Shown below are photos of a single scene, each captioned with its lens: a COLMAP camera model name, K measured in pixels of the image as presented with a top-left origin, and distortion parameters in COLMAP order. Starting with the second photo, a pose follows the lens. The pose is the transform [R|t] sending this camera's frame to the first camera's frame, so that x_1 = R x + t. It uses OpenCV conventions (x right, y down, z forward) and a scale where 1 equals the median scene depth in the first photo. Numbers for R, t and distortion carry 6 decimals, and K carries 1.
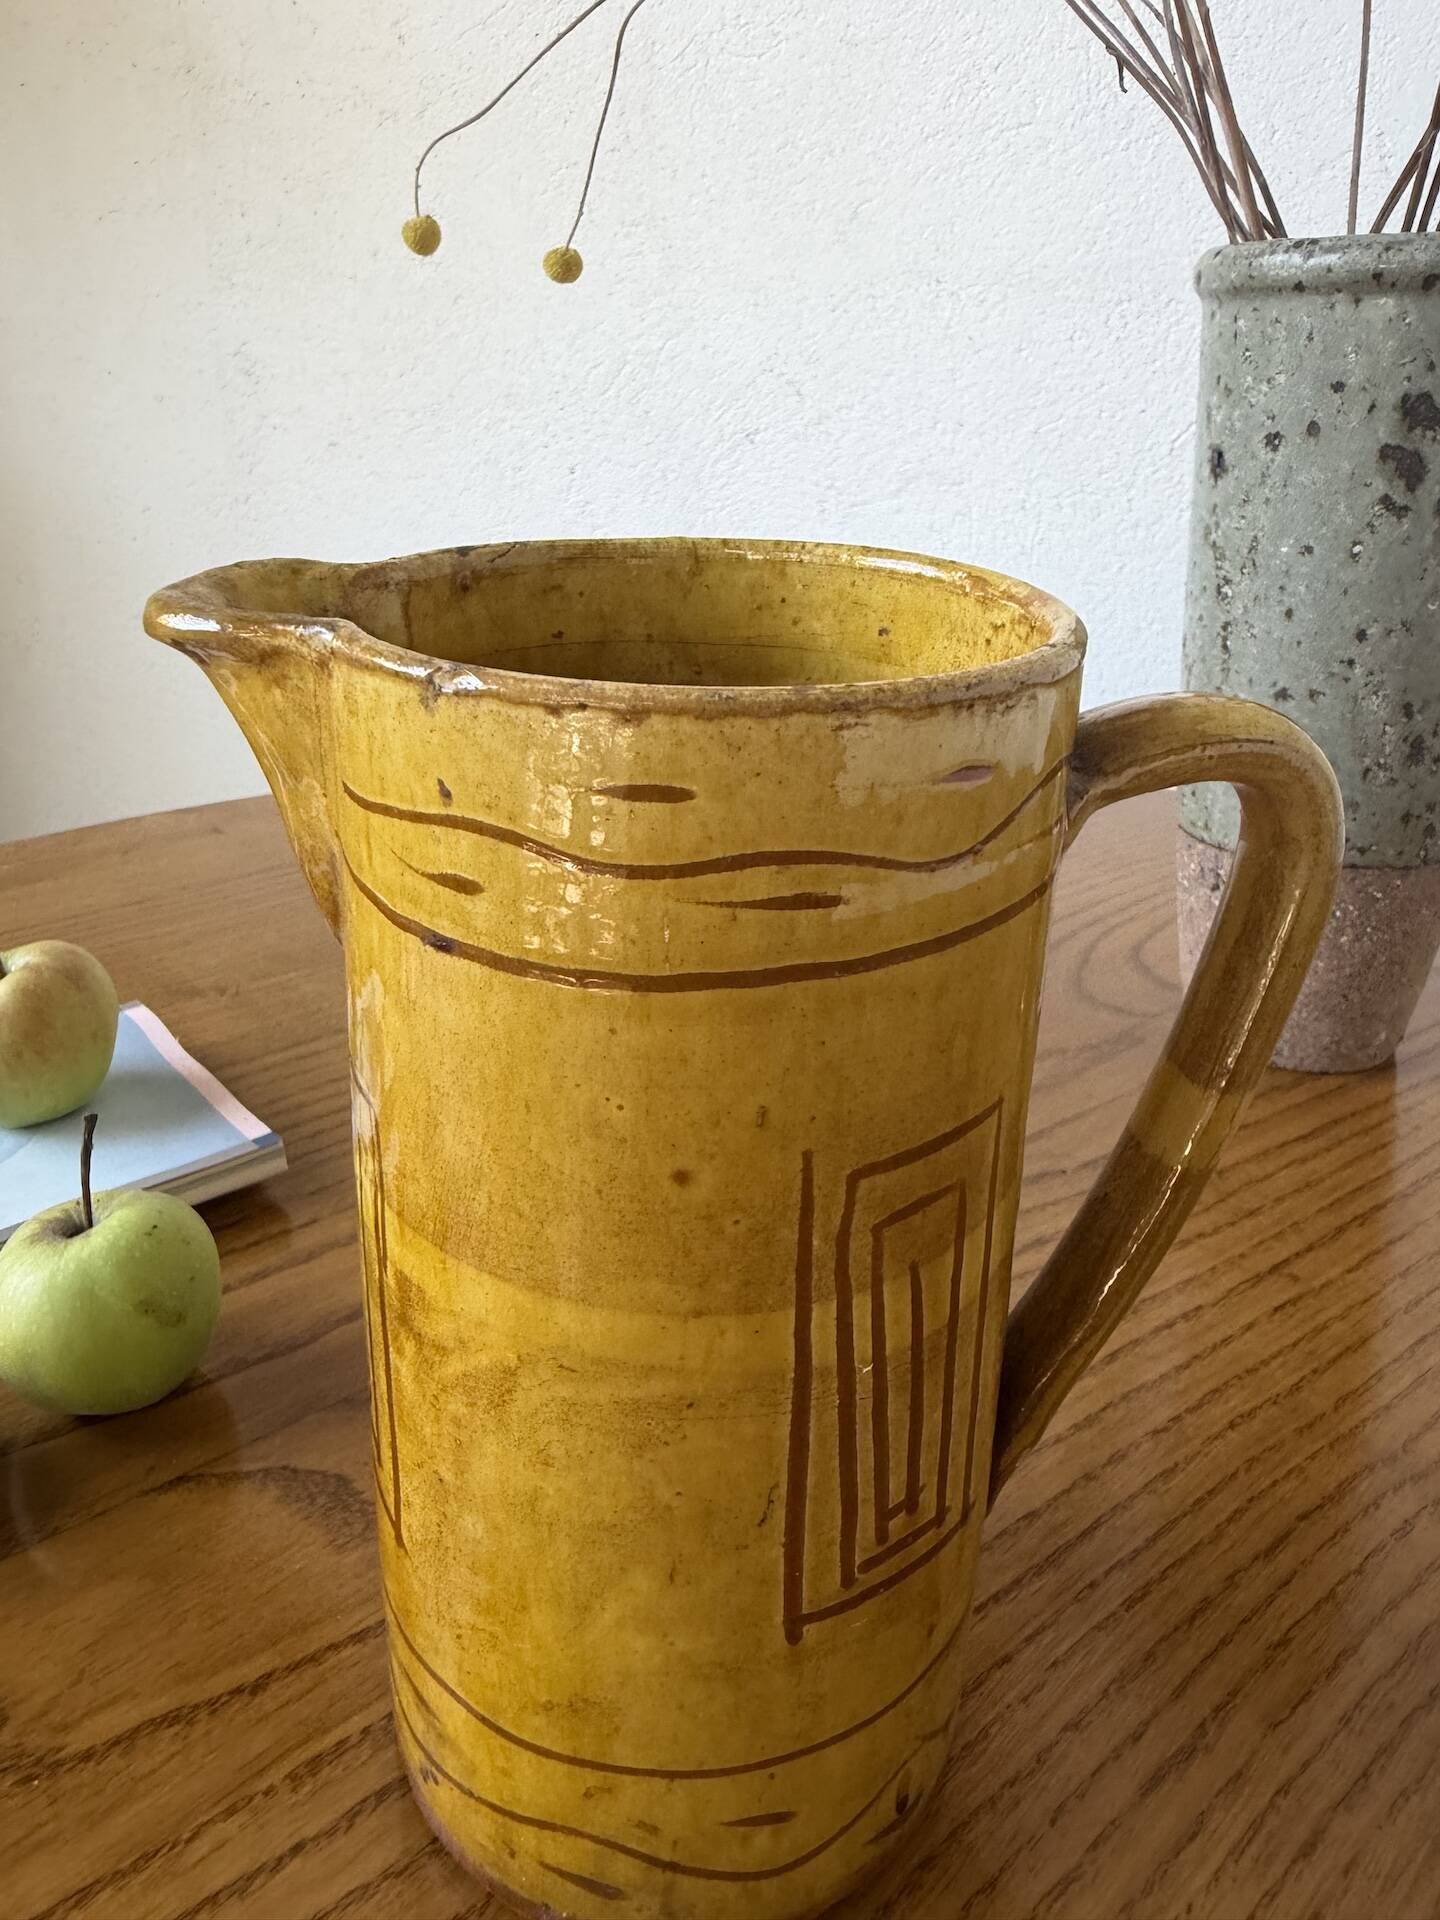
lens RADIAL K [[1410.7, 0, 715.1], [0, 1410.7, 826.6], [0, 0, 1]] dist [-0.001969, -0.014829]
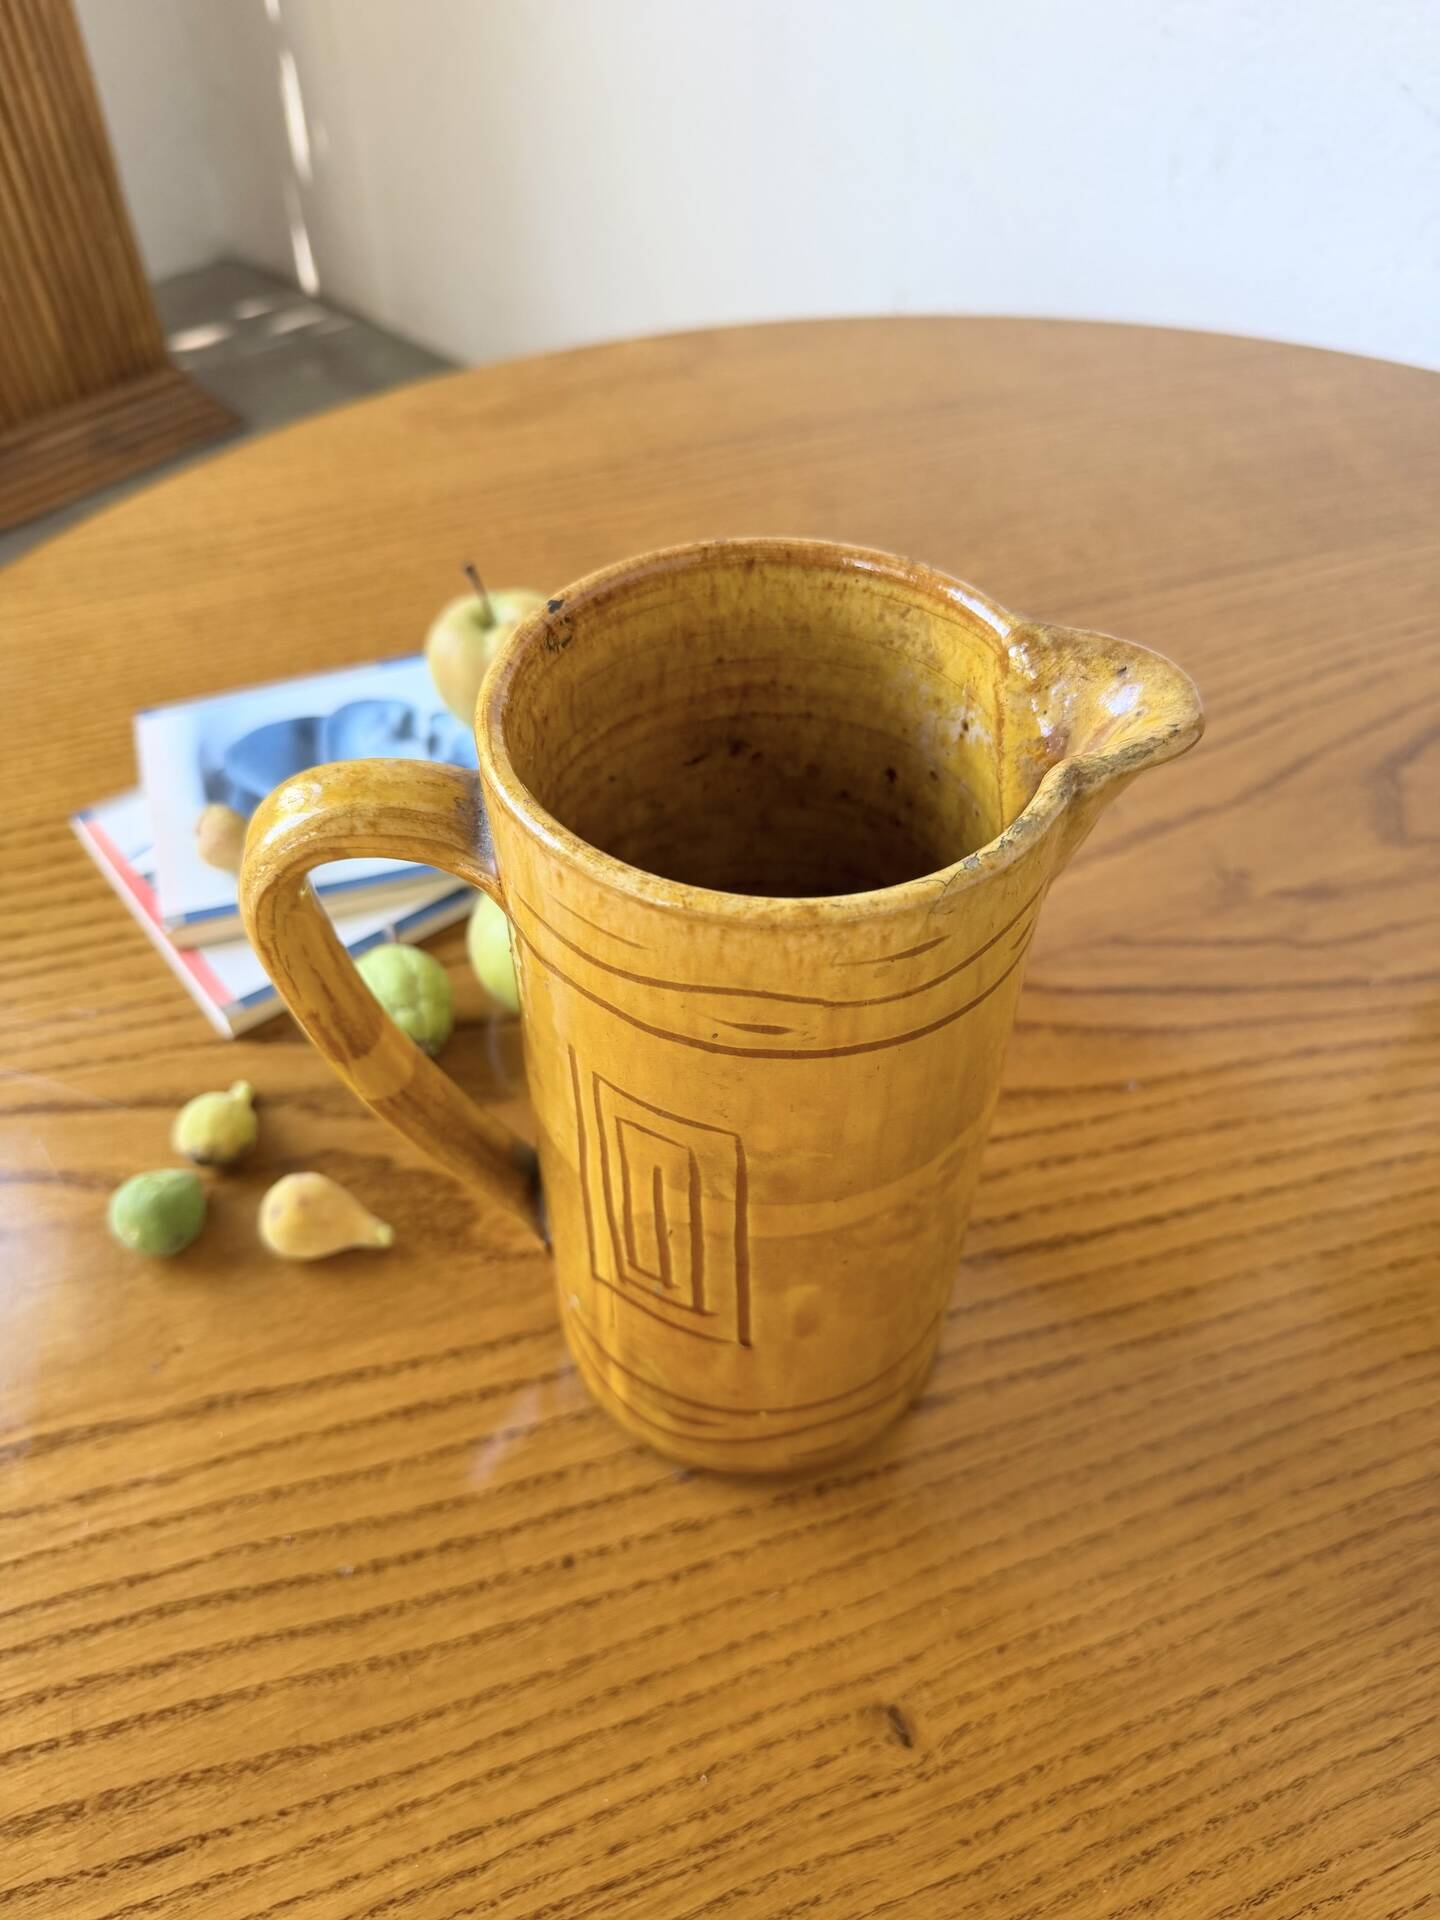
lens RADIAL K [[1436.0, 0, 713.9], [0, 1436.0, 970.0], [0, 0, 1]] dist [-0.025807, 0.000167]
pose [[0.935054, 0.255954, -0.245278, 0.044463], [-0.097246, 0.850542, 0.516838, -0.291918], [0.340906, -0.459419, 0.820193, -0.073669]]
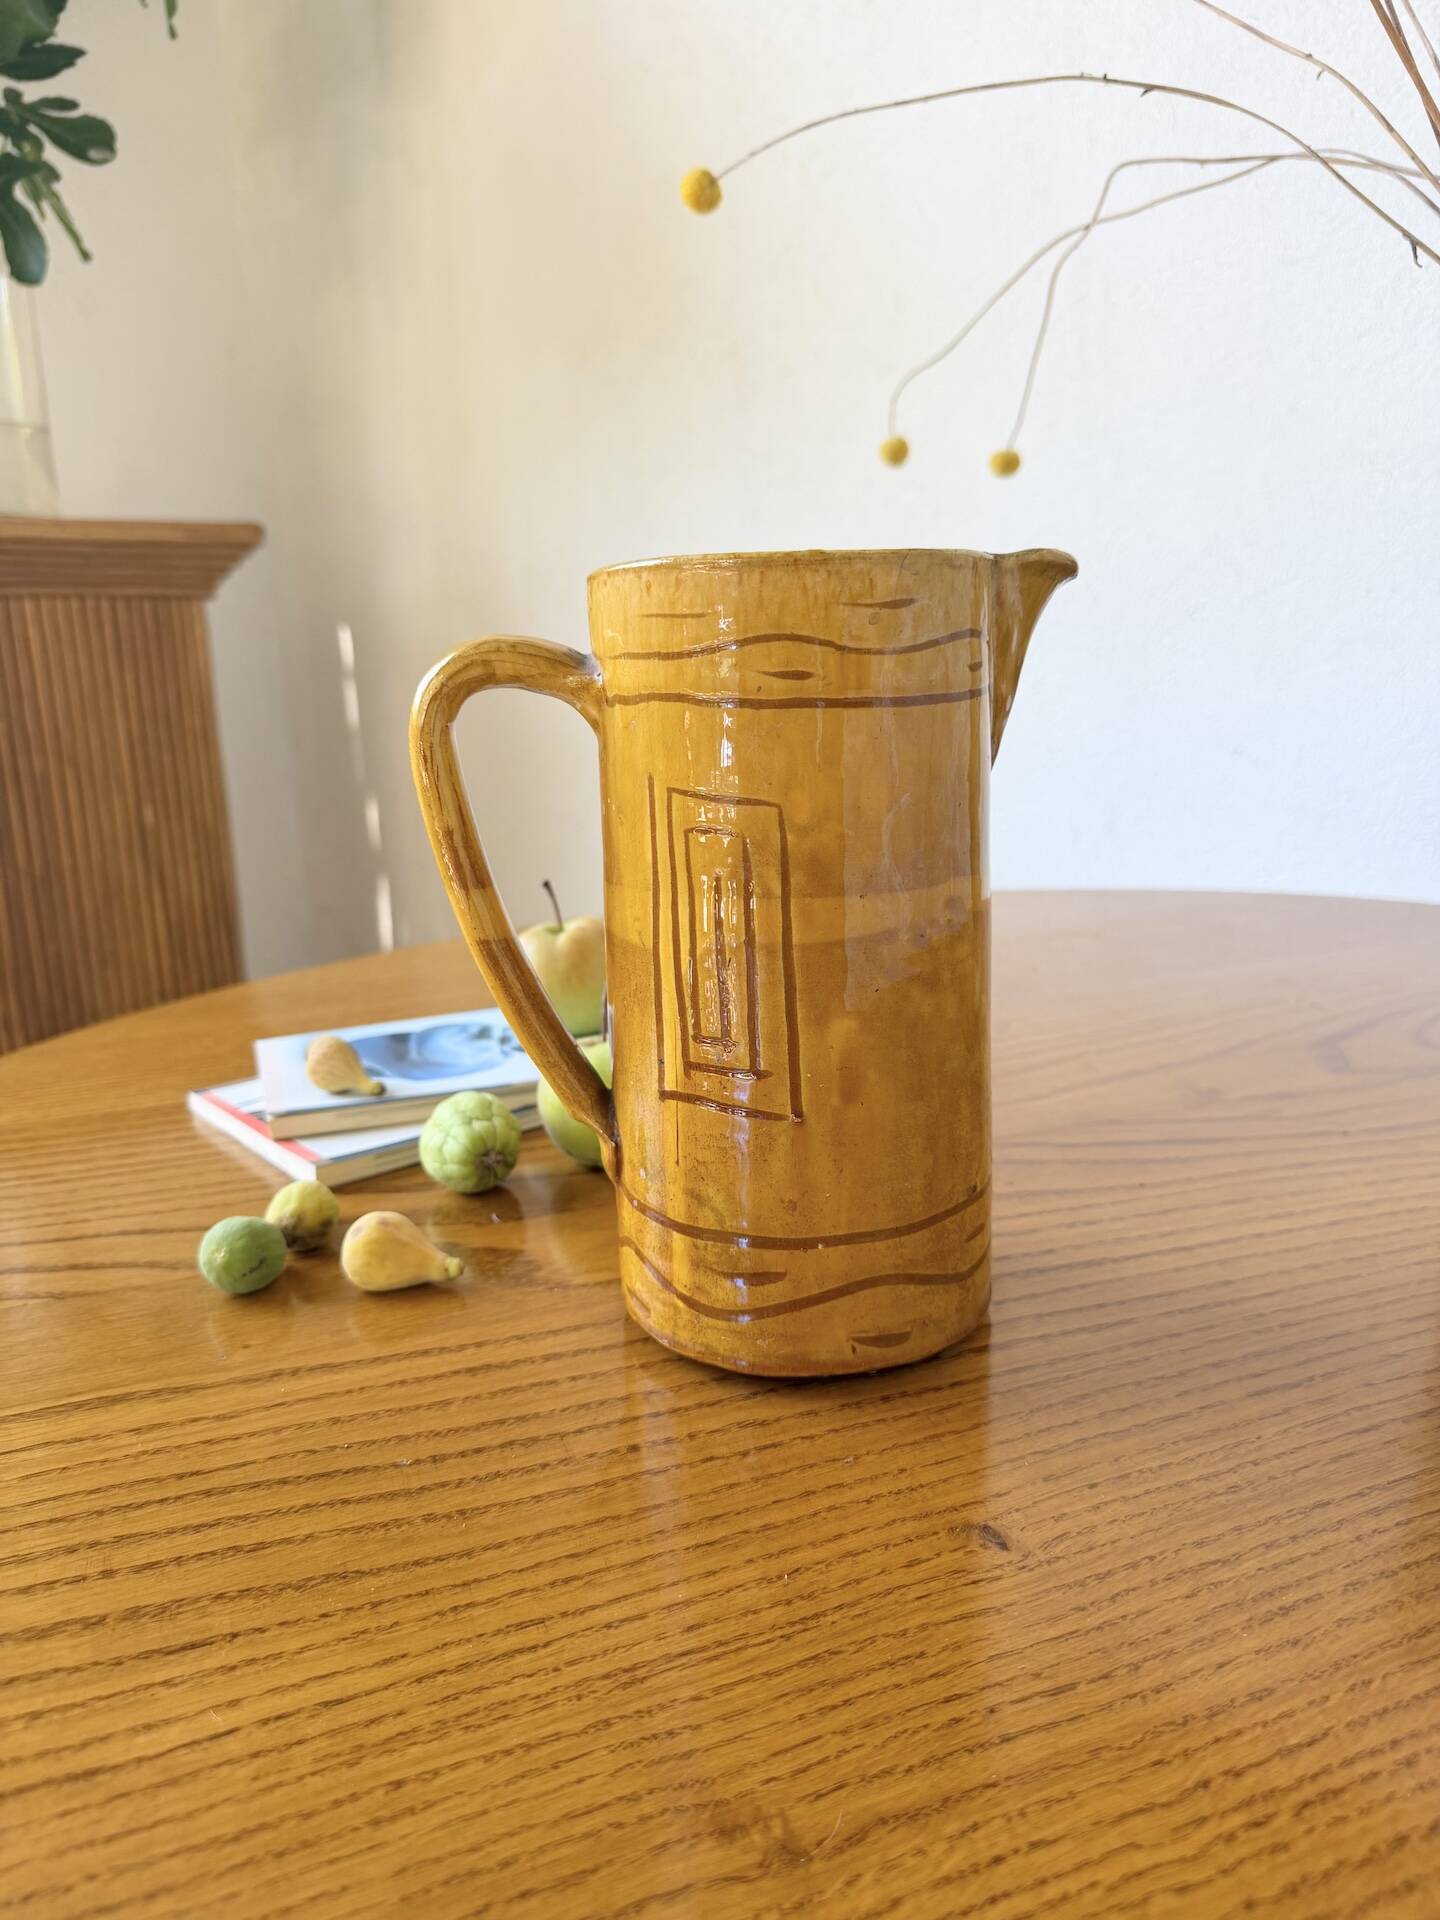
lens RADIAL K [[1410.7, 0, 710.9], [0, 1410.7, 961.8], [0, 0, 1]] dist [-0.001969, -0.014829]
pose [[0.936909, 0.033977, -0.347919, 0.159289], [-0.060273, 0.996061, -0.065037, 0.217766], [0.344339, 0.081904, 0.935266, -0.334050]]
